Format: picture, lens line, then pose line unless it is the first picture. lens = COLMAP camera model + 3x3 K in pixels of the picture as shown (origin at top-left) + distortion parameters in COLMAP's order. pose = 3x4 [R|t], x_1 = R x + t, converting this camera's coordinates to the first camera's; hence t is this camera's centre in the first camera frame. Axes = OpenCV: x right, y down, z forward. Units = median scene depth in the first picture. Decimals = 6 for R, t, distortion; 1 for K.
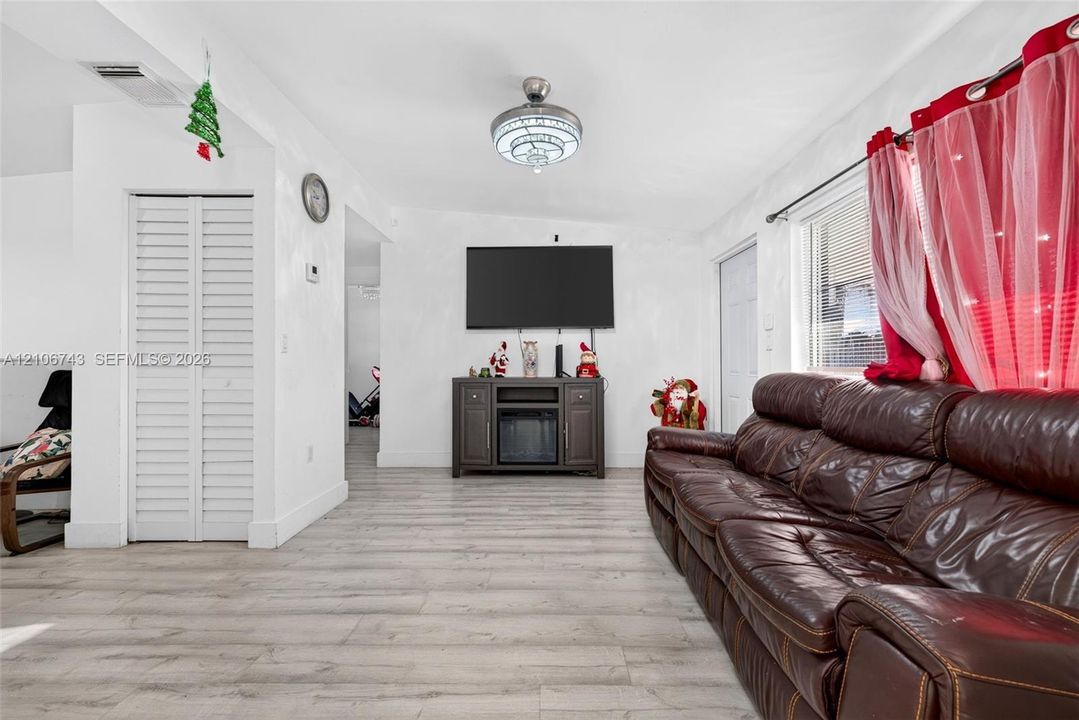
lens RADIAL K [[434.1, 0, 542.9], [0, 434.1, 358.8], [0, 0, 1]] dist [0.000925, 0.000213]
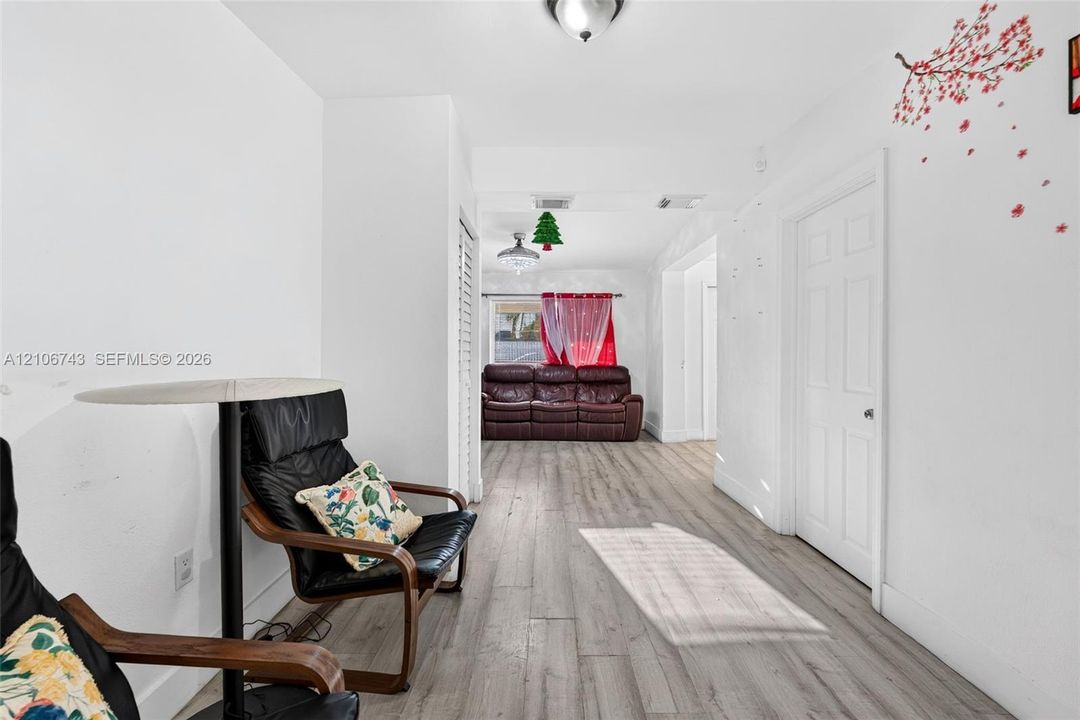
lens RADIAL K [[461.1, 0, 503.8], [0, 461.1, 360.7], [0, 0, 1]] dist [0.000241, 0.000062]
pose [[0.067903, -0.014975, 0.997580, -2.093952], [-0.010400, 0.999822, 0.015717, -0.035015], [-0.997638, -0.011442, 0.067735, 0.811849]]
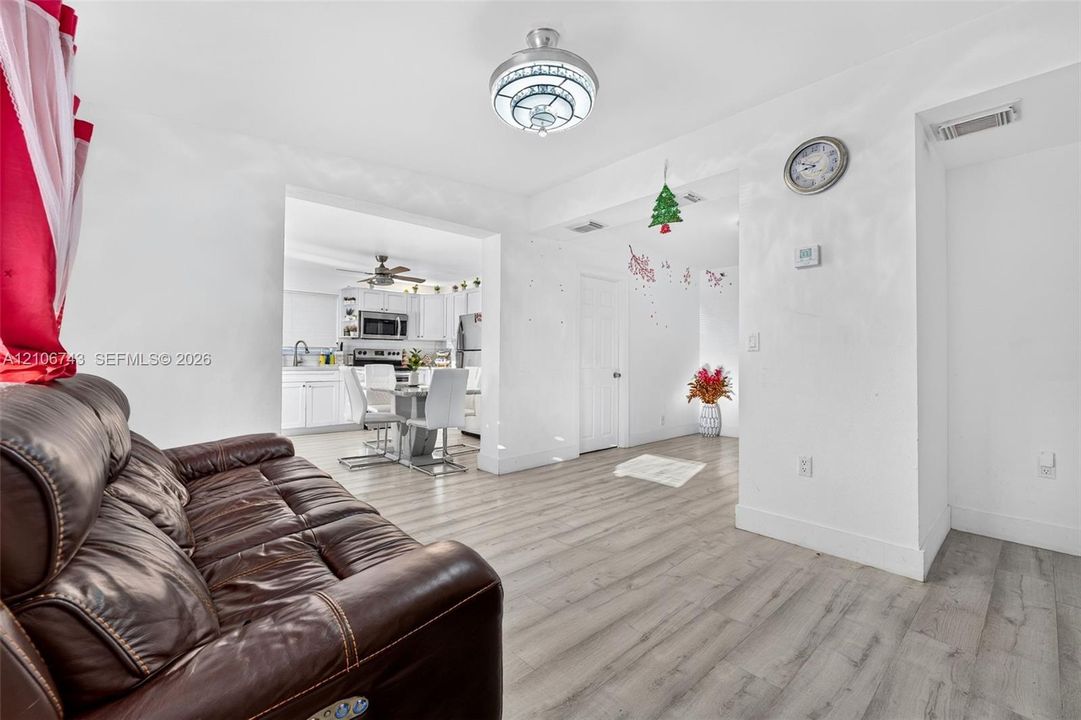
lens RADIAL K [[434.9, 0, 543.9], [0, 434.9, 358.8], [0, 0, 1]] dist [0.000925, 0.000213]
pose [[-0.730127, -0.007229, -0.683273, 0.498546], [0.000834, 0.999934, -0.011470, 0.015490], [0.683311, -0.008944, -0.730073, 1.445814]]
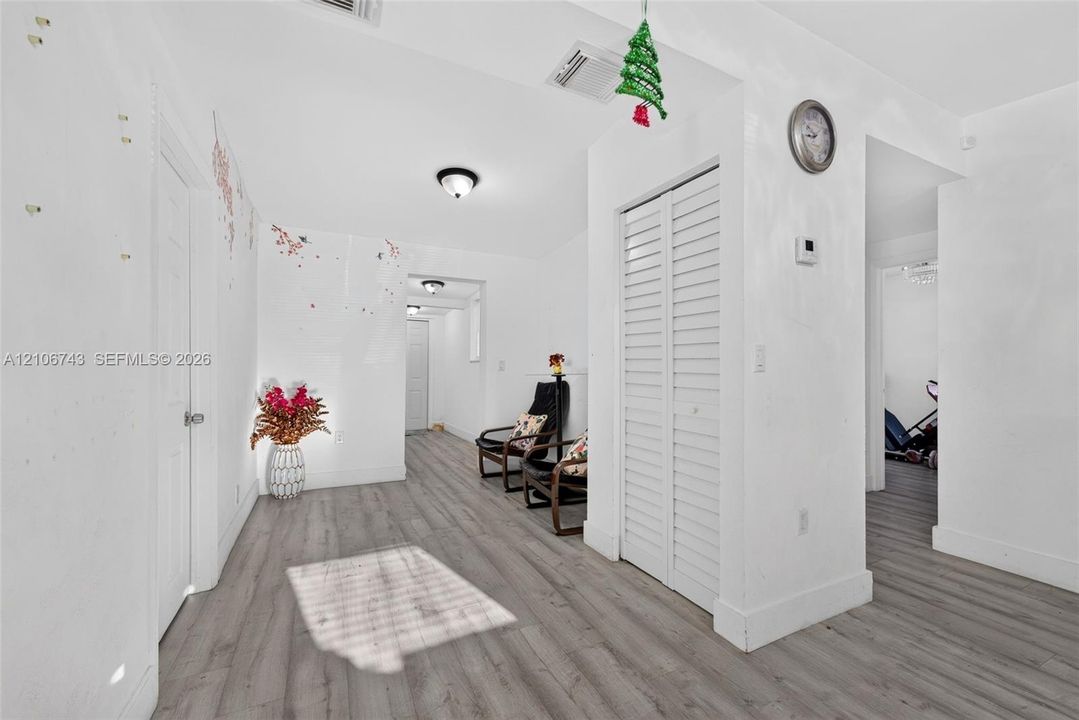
lens RADIAL K [[434.7, 0, 539.9], [0, 434.7, 365.8], [0, 0, 1]] dist [0.003217, 0.000102]
pose [[0.450917, -0.000111, -0.892566, -0.134914], [0.007036, 0.999969, 0.003430, -0.029907], [0.892538, -0.007827, 0.450904, 0.379878]]
